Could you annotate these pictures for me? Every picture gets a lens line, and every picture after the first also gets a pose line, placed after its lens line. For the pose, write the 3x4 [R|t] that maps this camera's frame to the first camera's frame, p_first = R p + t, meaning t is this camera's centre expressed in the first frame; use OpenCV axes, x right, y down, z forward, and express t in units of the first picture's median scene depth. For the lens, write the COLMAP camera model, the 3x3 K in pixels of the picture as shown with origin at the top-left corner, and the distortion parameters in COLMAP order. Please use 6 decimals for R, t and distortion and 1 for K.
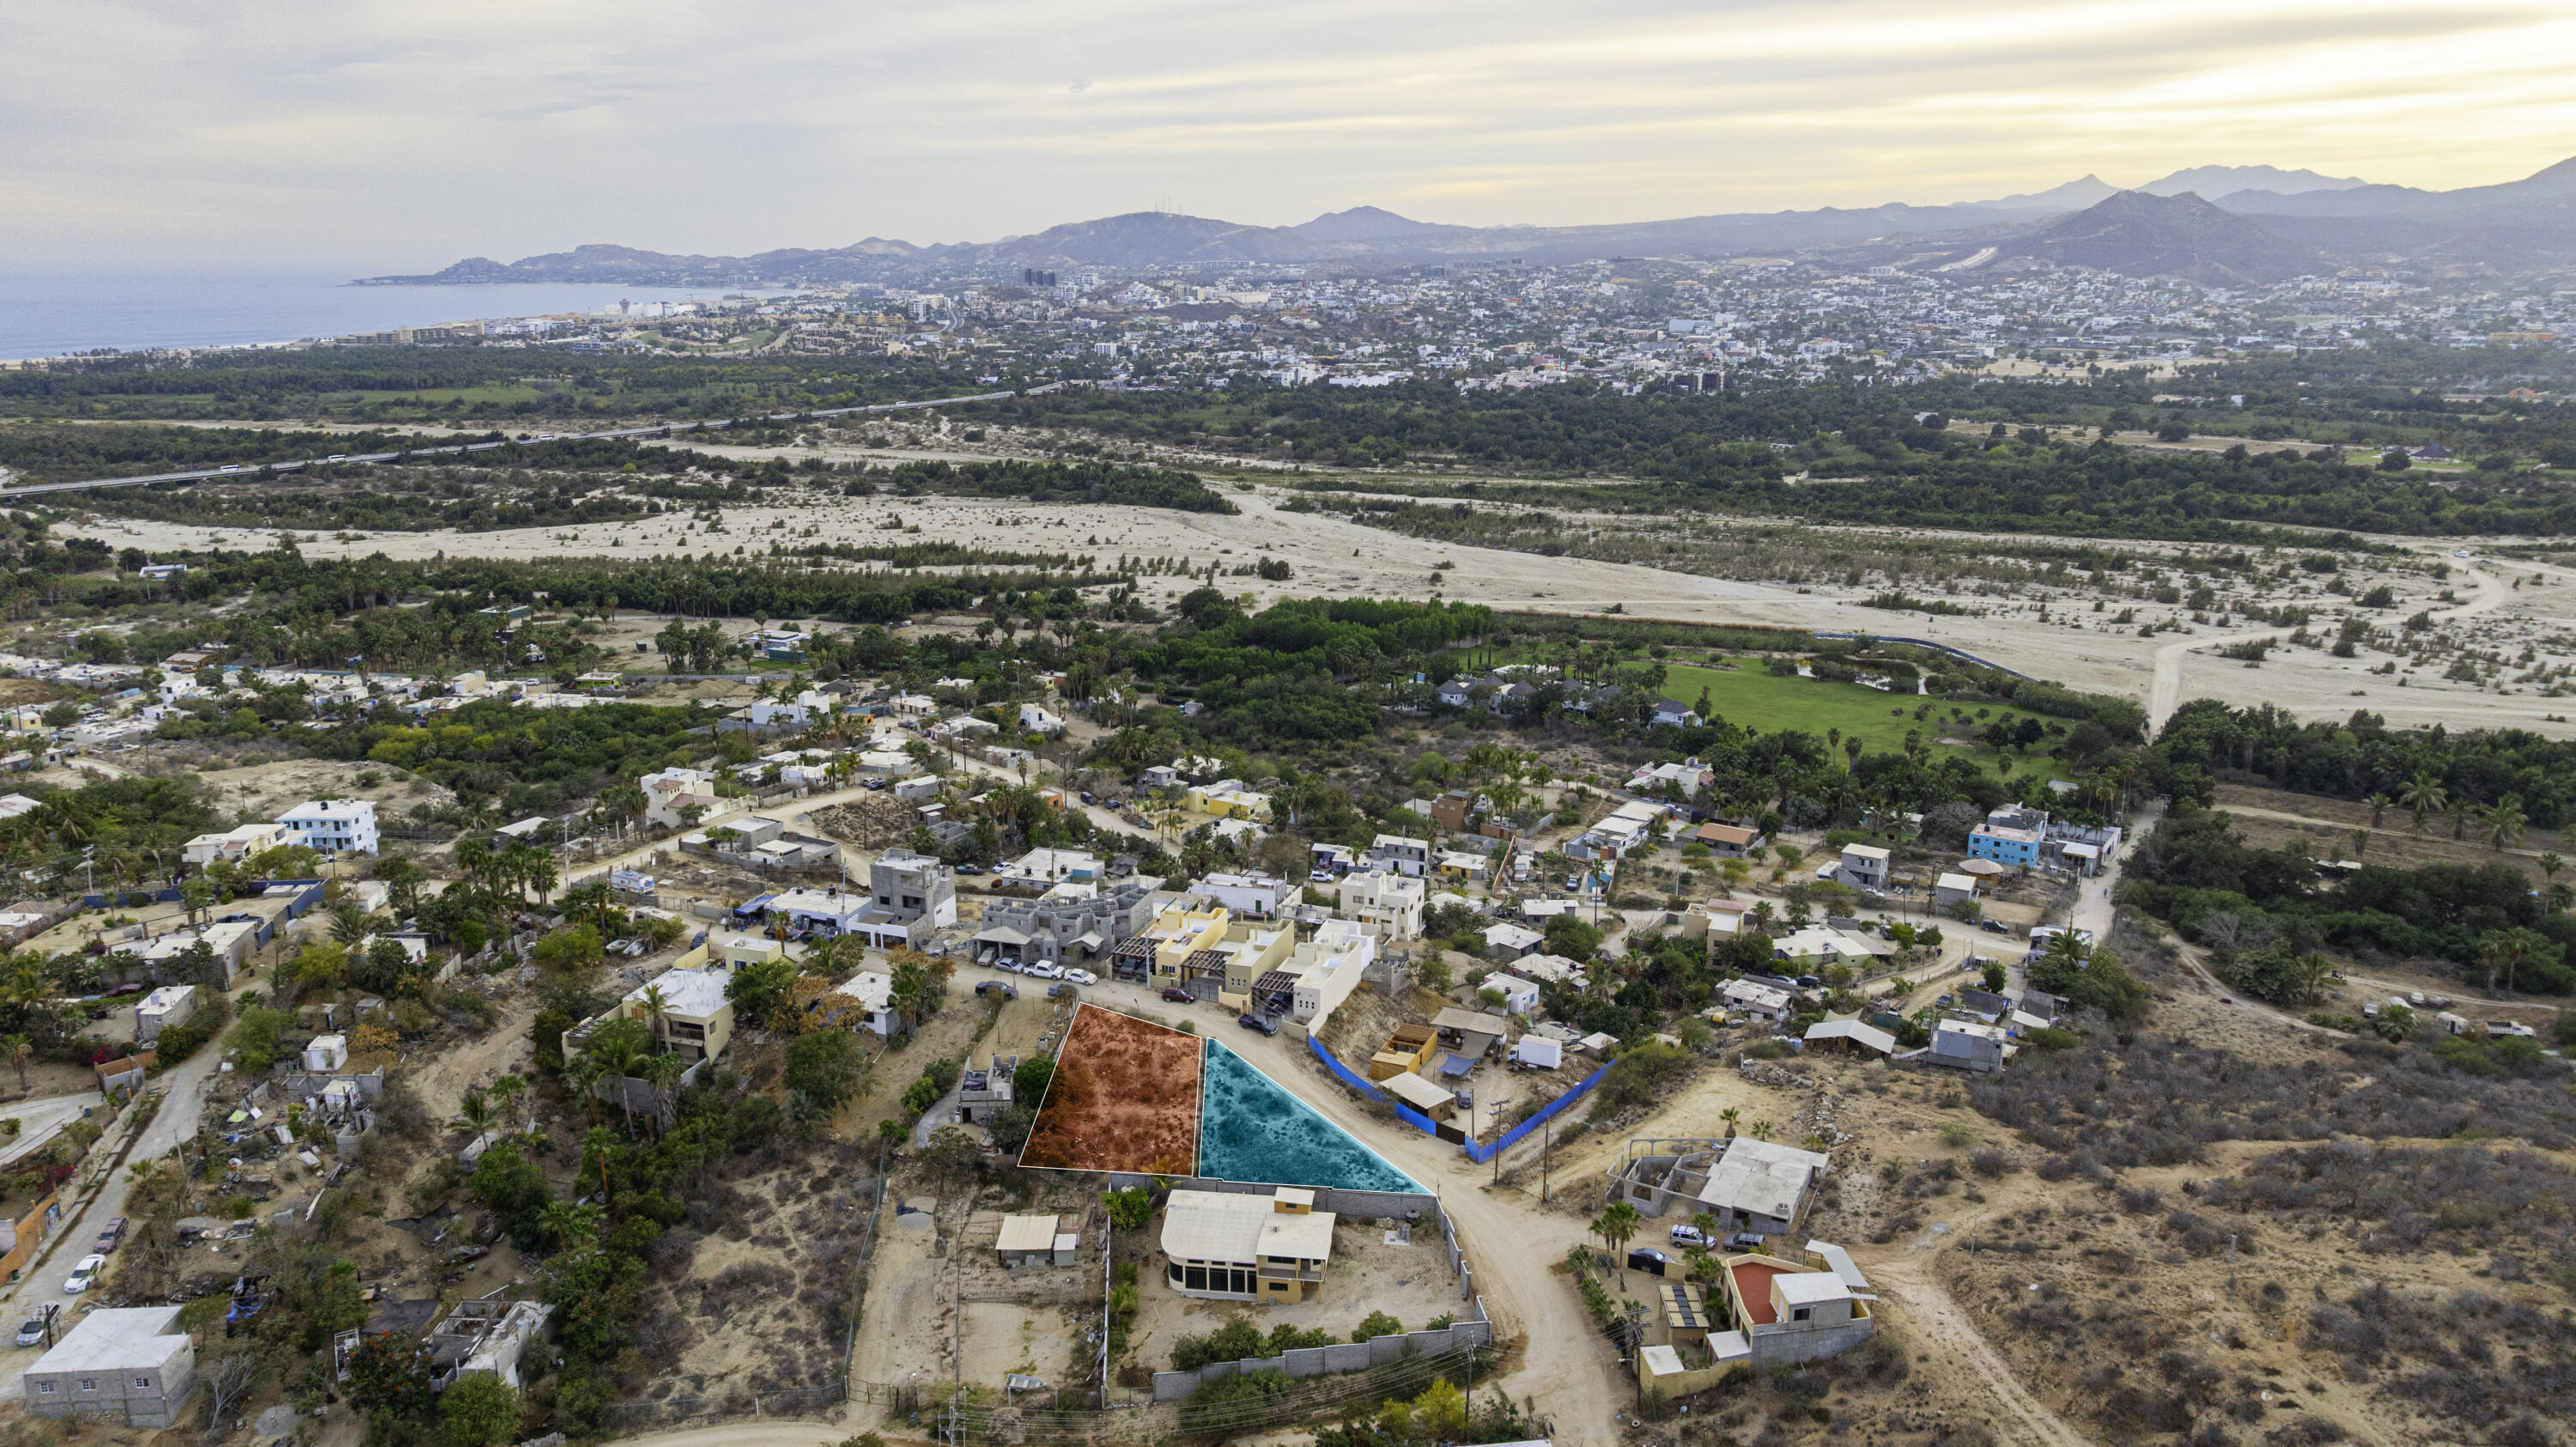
lens RADIAL K [[2091.2, 0, 1288.0], [0, 2091.2, 723.5], [0, 0, 1]] dist [-0.030075, -0.006211]
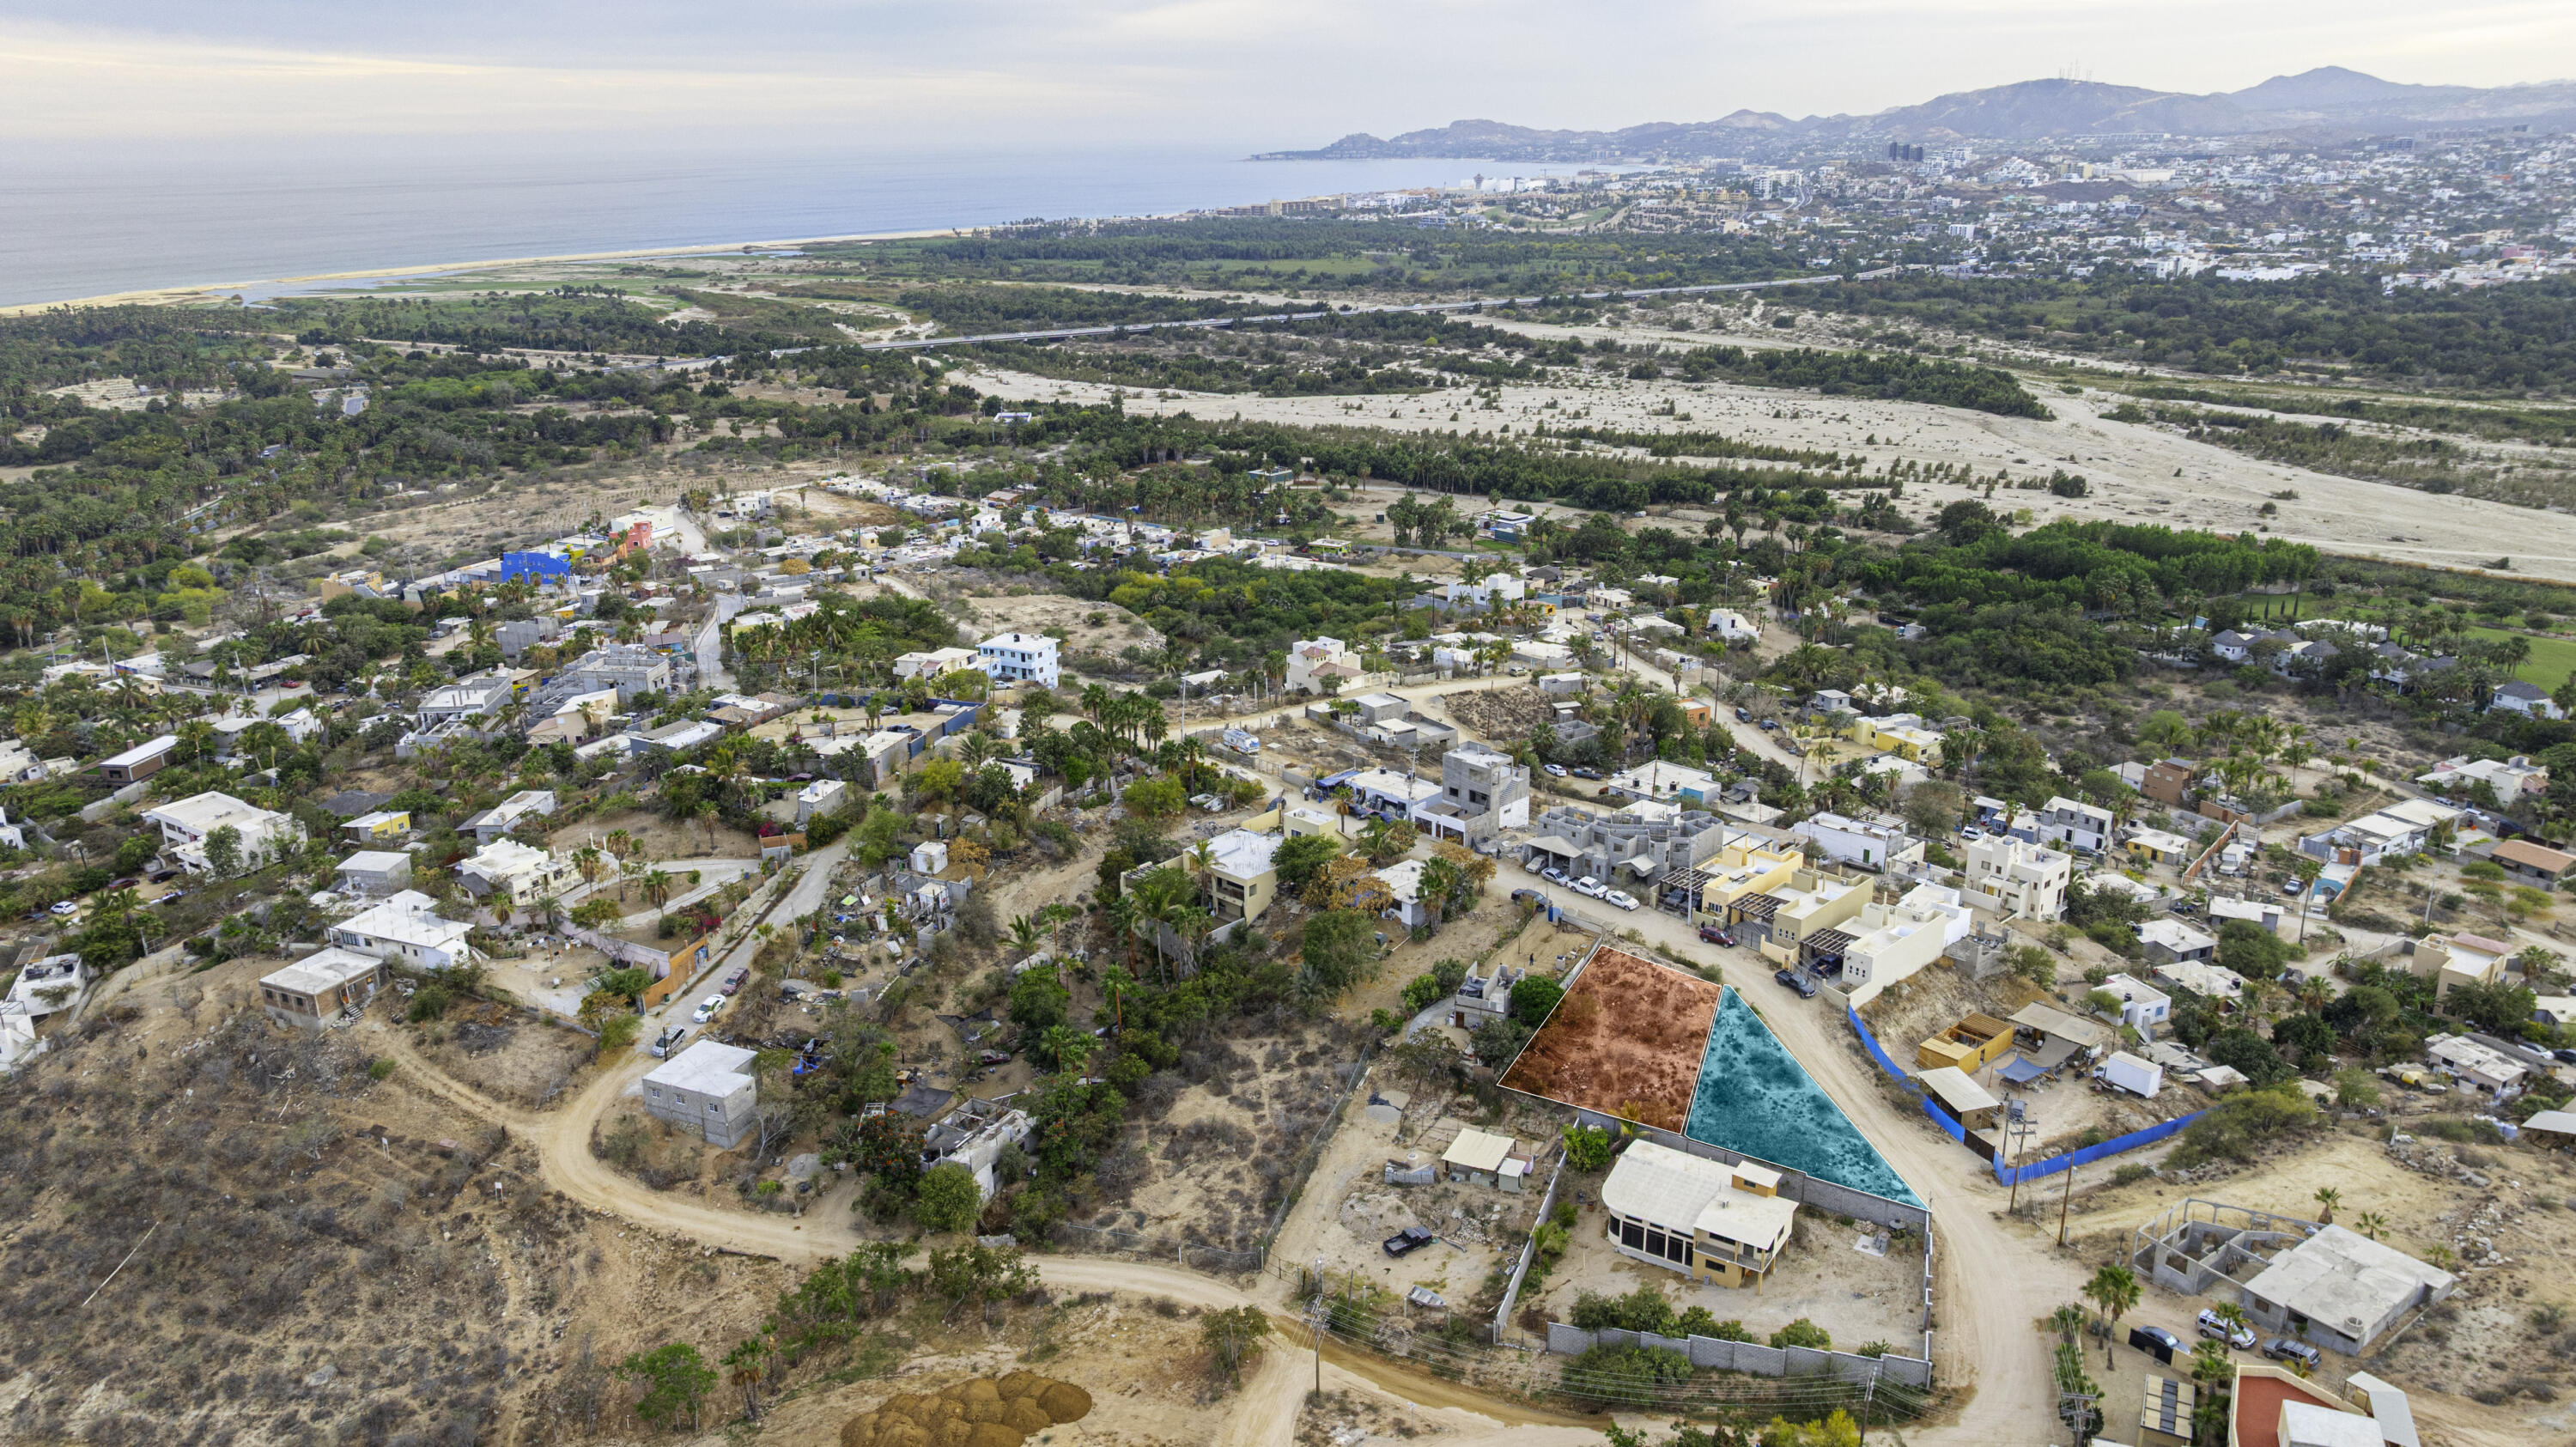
lens RADIAL K [[2091.2, 0, 1288.0], [0, 2091.2, 723.5], [0, 0, 1]] dist [-0.030075, -0.006211]
pose [[0.869629, 0.123107, -0.478111, 0.170041], [-0.095199, 0.992052, 0.082283, -0.017632], [0.484441, -0.026040, 0.874436, 0.078437]]
